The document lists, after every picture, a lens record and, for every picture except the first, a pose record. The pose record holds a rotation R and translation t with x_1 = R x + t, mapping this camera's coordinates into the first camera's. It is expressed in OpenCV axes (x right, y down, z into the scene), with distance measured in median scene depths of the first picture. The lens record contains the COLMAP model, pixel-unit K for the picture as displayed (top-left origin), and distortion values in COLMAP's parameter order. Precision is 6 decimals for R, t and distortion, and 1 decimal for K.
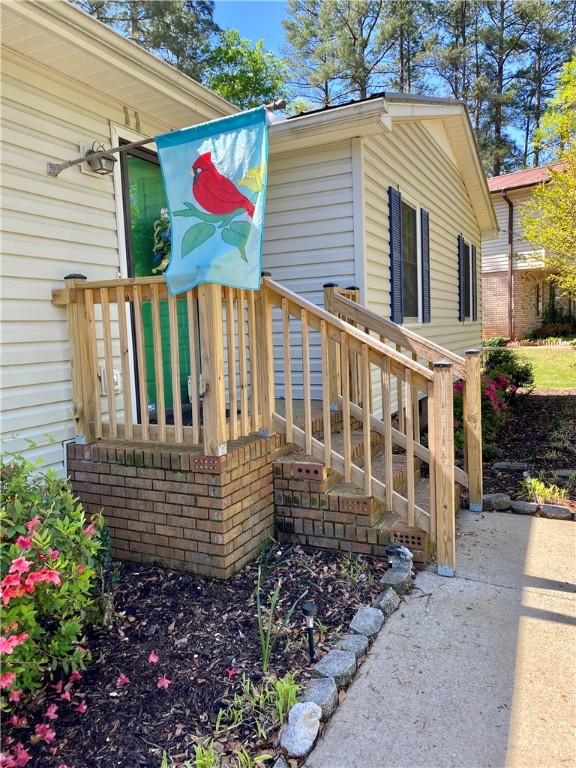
lens RADIAL K [[595.8, 0, 288.0], [0, 595.8, 384.0], [0, 0, 1]] dist [0.044775, -0.058305]
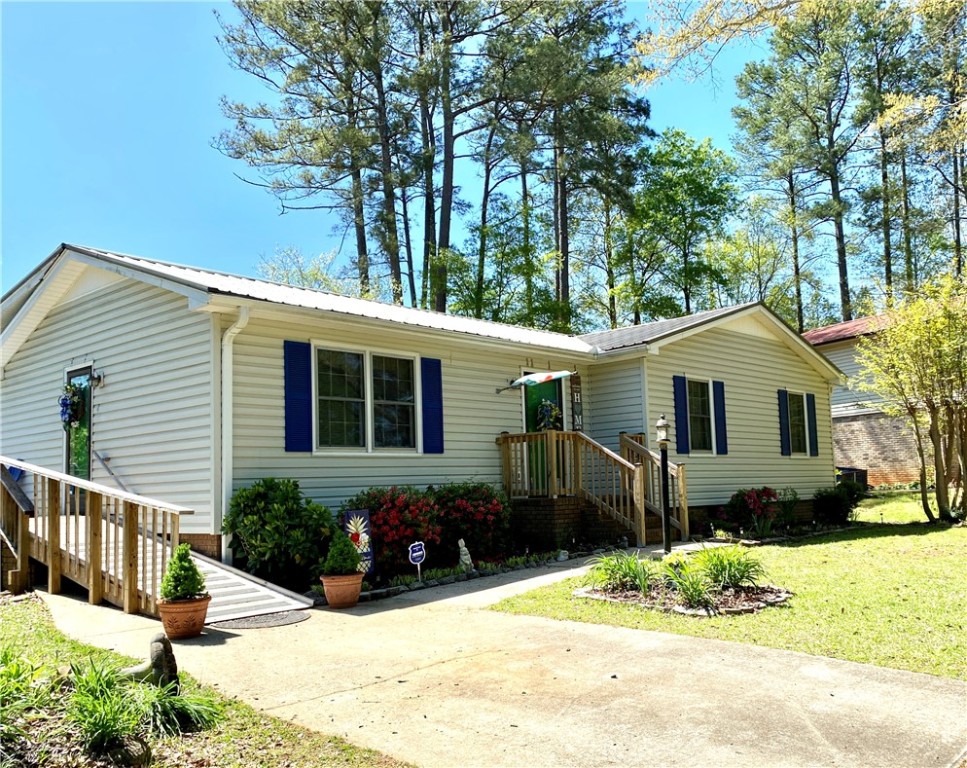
lens RADIAL K [[859.5, 0, 483.5], [0, 859.5, 384.0], [0, 0, 1]] dist [-0.005727, -0.005849]
pose [[0.944032, -0.029027, -0.328573, 0.720675], [-0.037763, 0.980061, -0.195078, 0.314909], [0.327684, 0.196567, 0.924113, -2.302040]]
